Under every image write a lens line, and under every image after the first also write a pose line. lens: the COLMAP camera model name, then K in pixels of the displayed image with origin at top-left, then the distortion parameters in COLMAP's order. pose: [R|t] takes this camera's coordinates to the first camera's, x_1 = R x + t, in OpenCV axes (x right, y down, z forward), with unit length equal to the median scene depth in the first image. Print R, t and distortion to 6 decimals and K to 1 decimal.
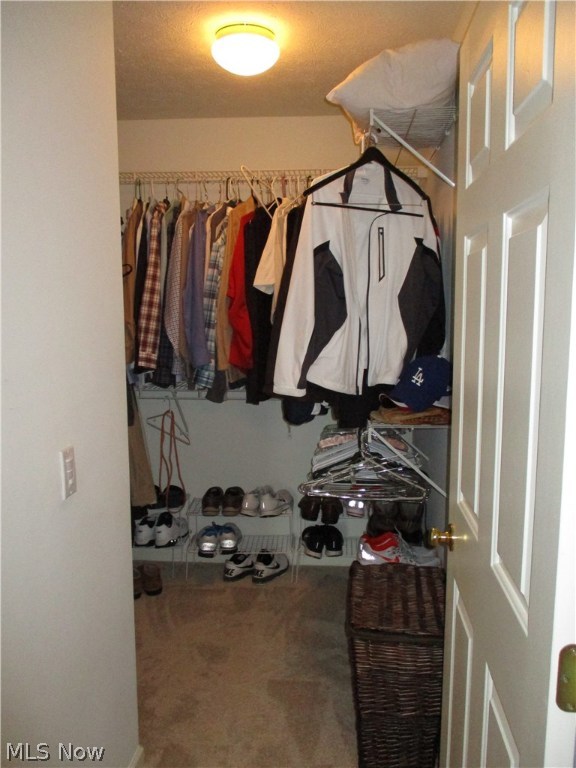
lens RADIAL K [[635.9, 0, 293.2], [0, 635.9, 383.2], [0, 0, 1]] dist [-0.029020, 0.002806]
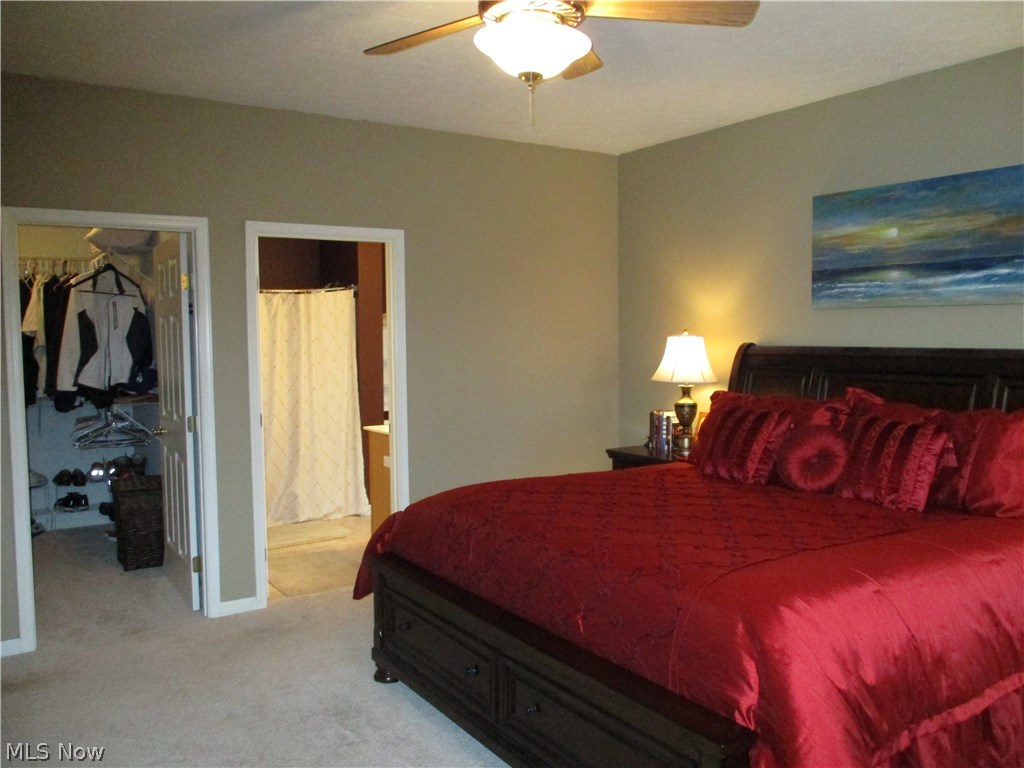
lens RADIAL K [[847.9, 0, 518.0], [0, 847.9, 375.9], [0, 0, 1]] dist [-0.029020, 0.002806]
pose [[0.796672, -0.036871, 0.603286, -0.437924], [0.084390, 0.995146, -0.050621, 0.209965], [-0.598491, 0.091240, 0.795917, -1.754104]]
